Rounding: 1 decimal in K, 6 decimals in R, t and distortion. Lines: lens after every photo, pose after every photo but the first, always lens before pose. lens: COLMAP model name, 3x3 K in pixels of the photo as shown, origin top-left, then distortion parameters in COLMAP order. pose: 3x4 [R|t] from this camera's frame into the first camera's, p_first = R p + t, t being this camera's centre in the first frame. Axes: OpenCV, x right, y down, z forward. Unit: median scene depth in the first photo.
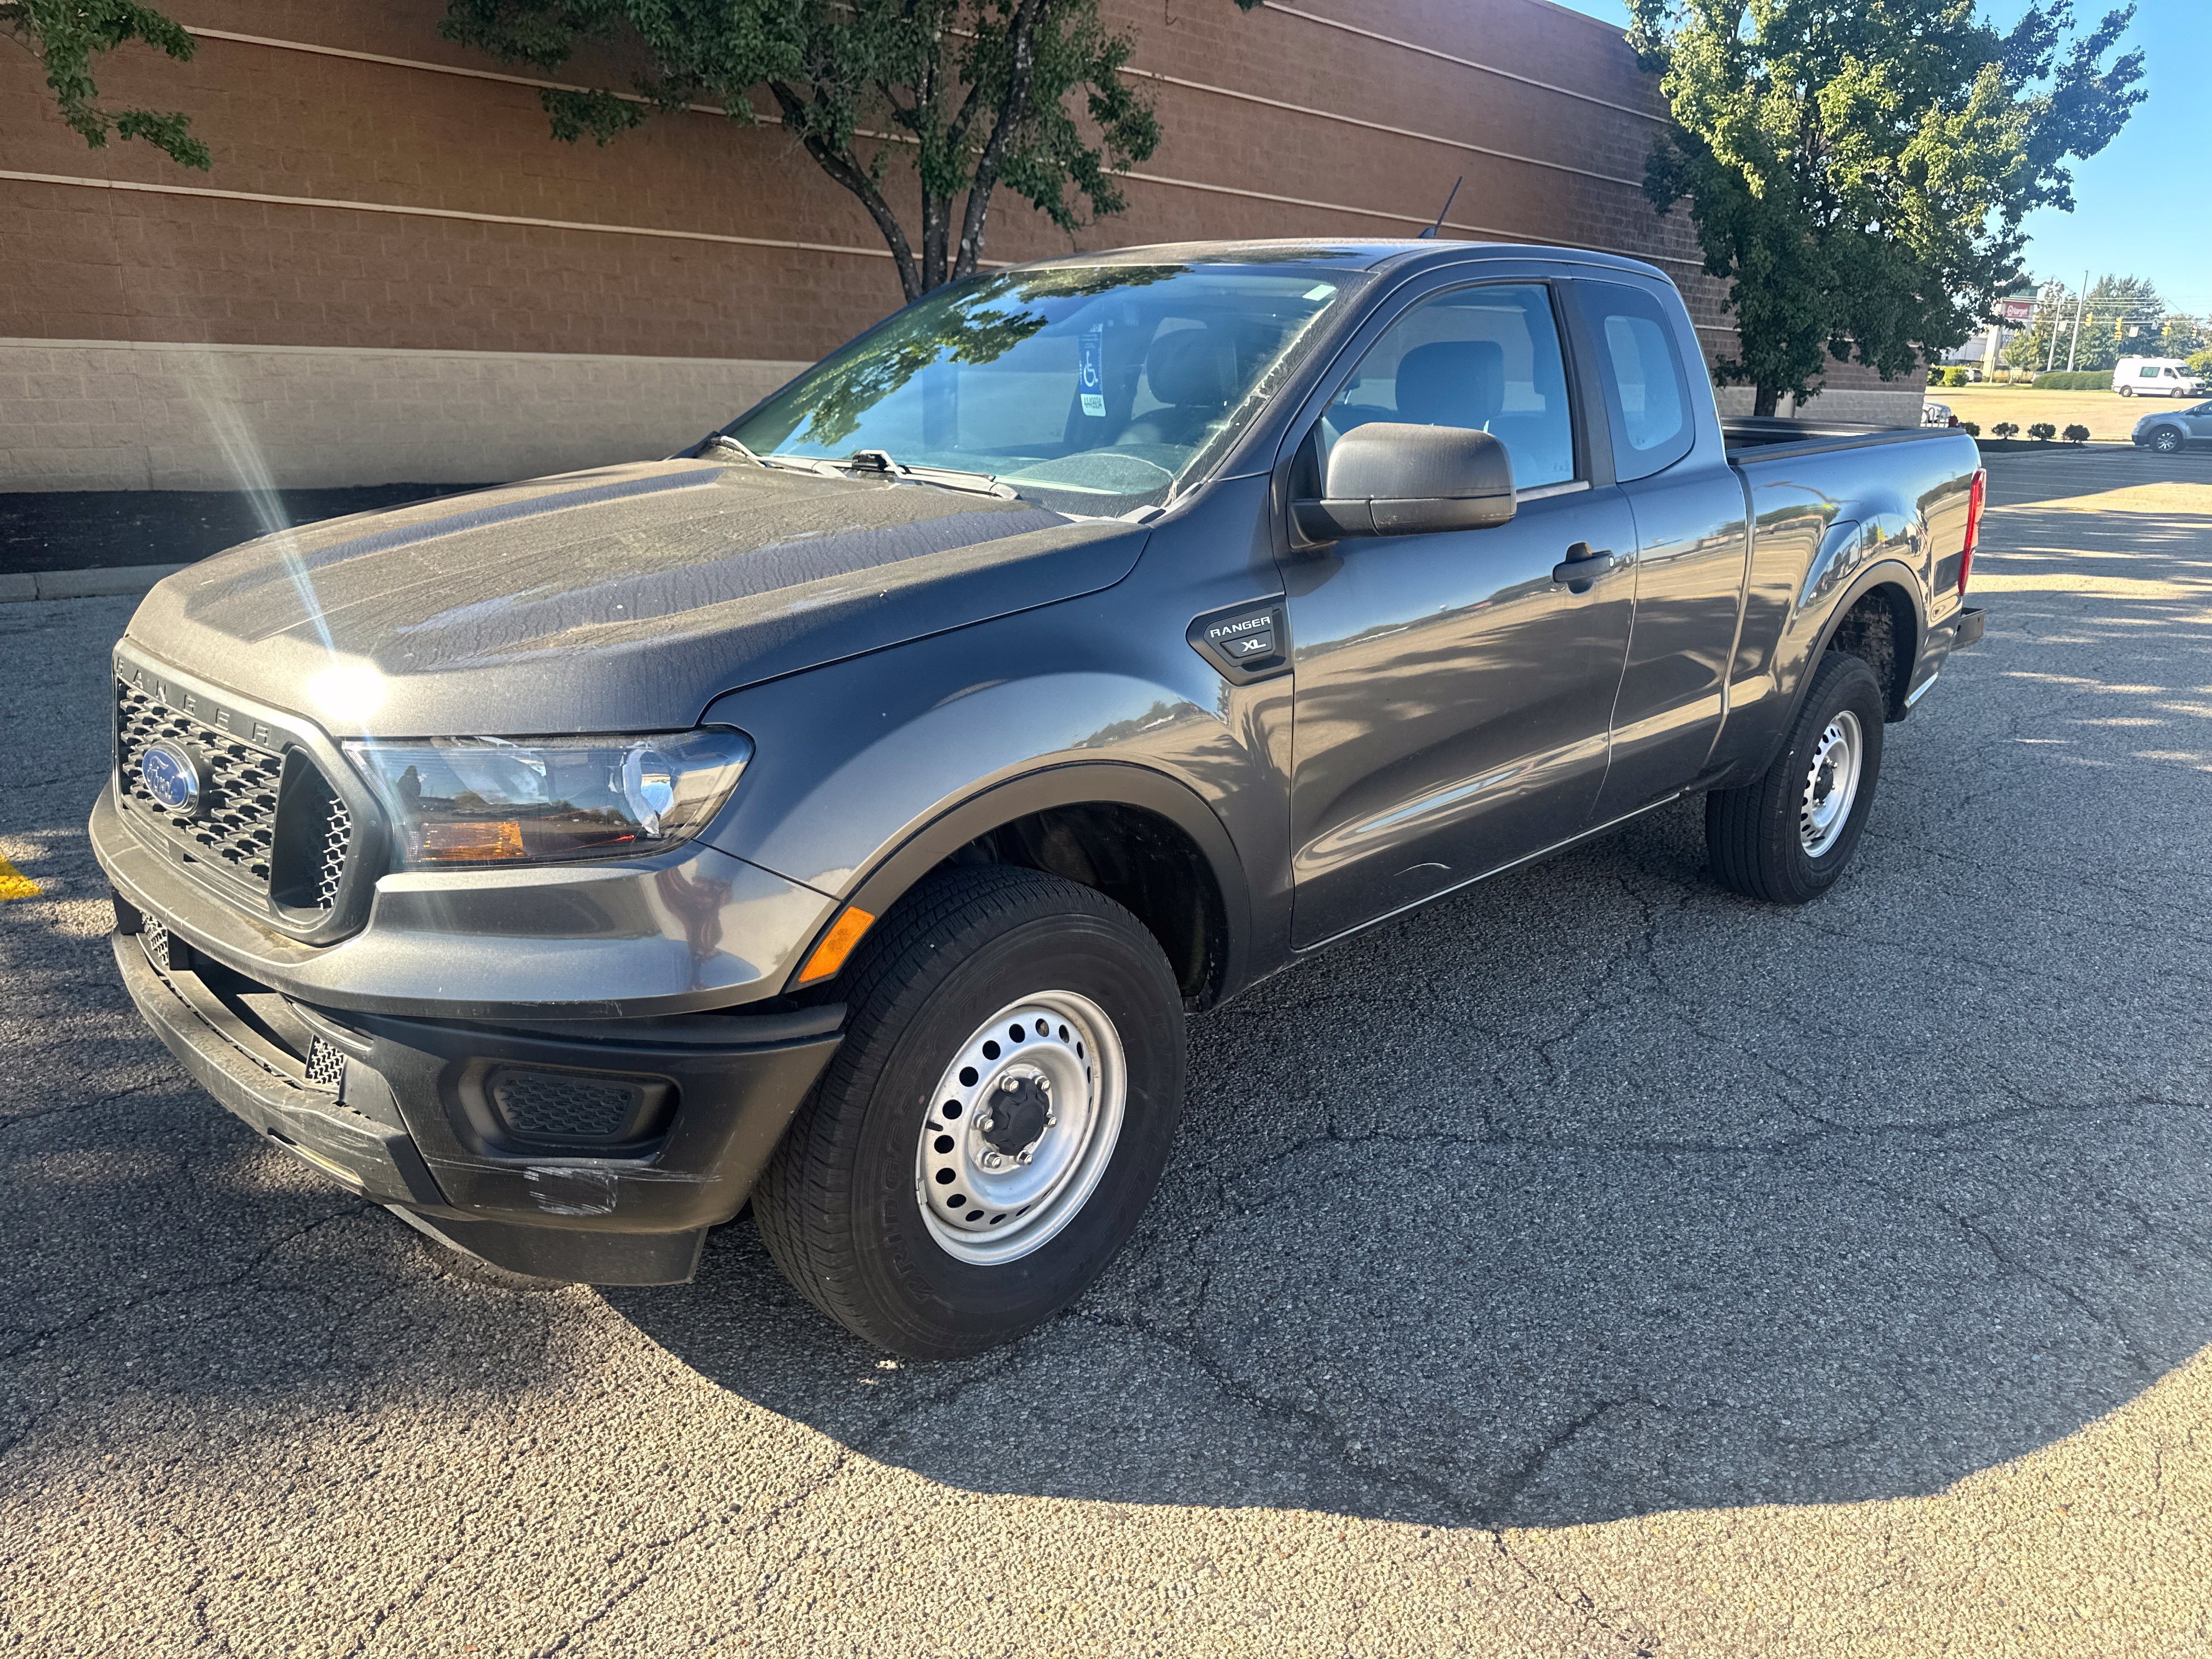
lens RADIAL K [[1560.0, 0, 1120.5], [0, 1560.0, 842.1], [0, 0, 1]] dist [0.019778, -0.026478]
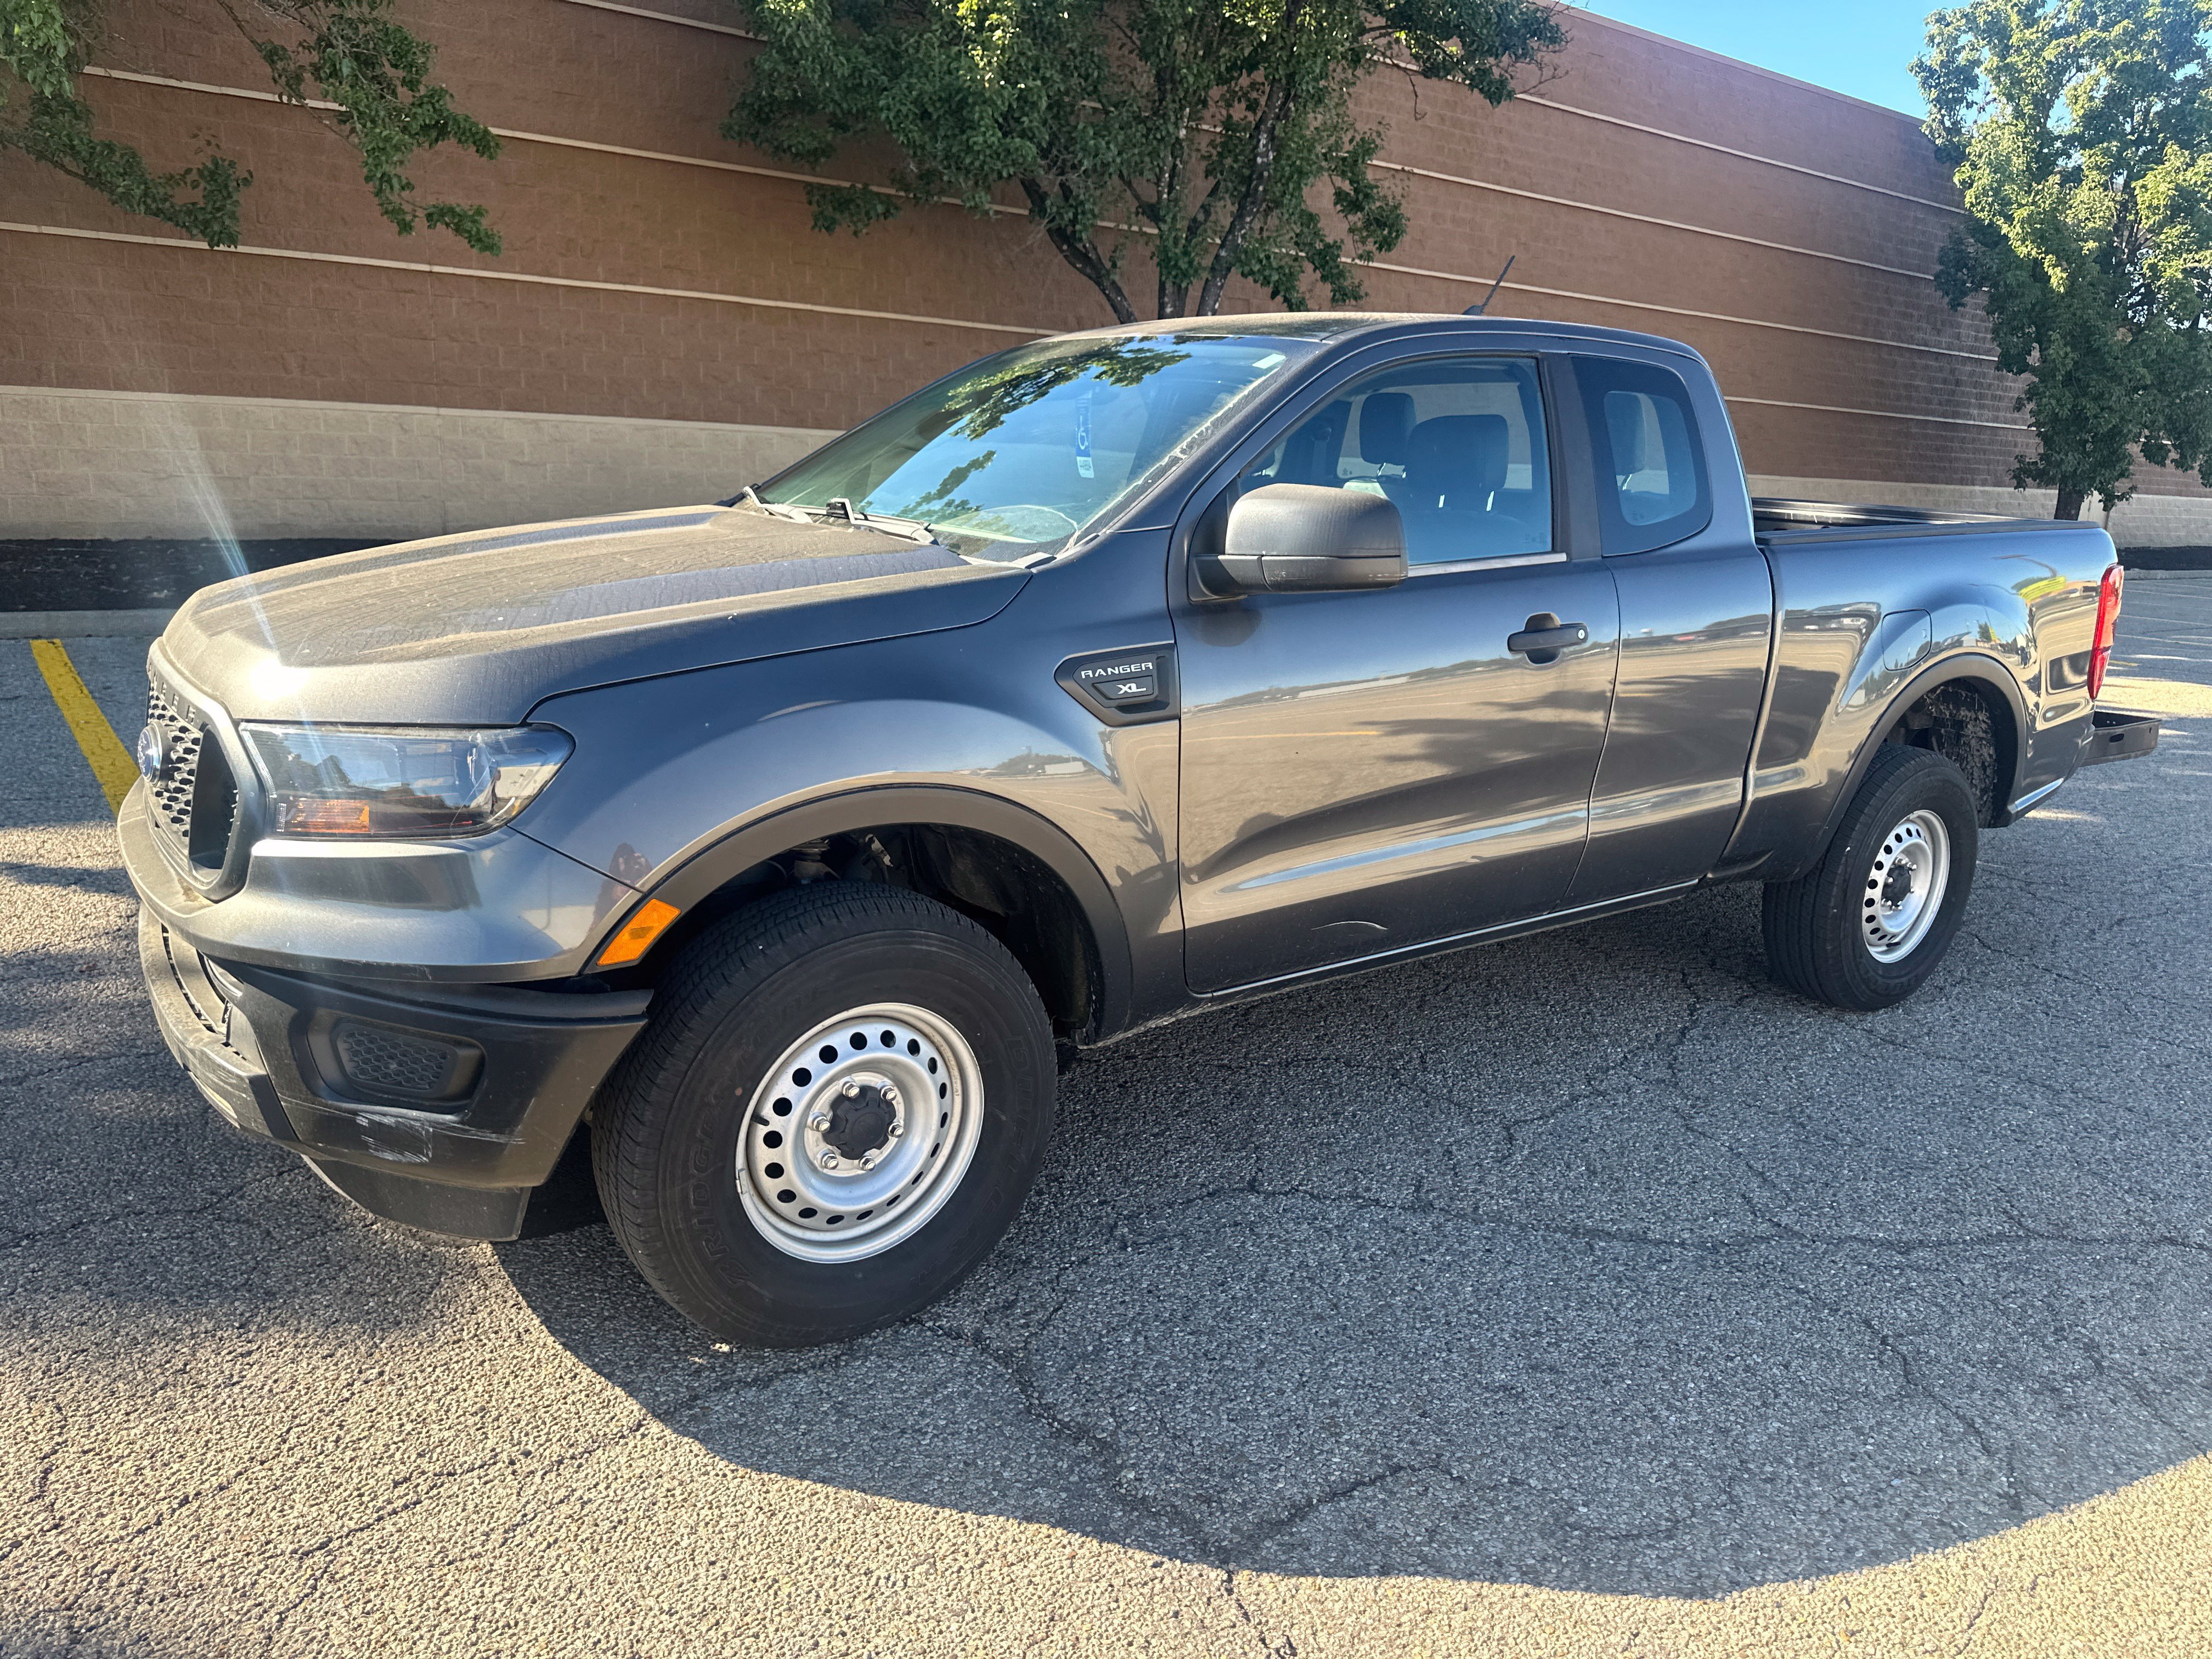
lens RADIAL K [[1560.0, 0, 1126.2], [0, 1560.0, 843.3], [0, 0, 1]] dist [0.019778, -0.026478]
pose [[0.985027, 0.061913, -0.160902, 0.164254], [-0.069990, 0.996531, -0.045020, 0.014693], [0.157557, 0.055608, 0.985943, -0.010406]]
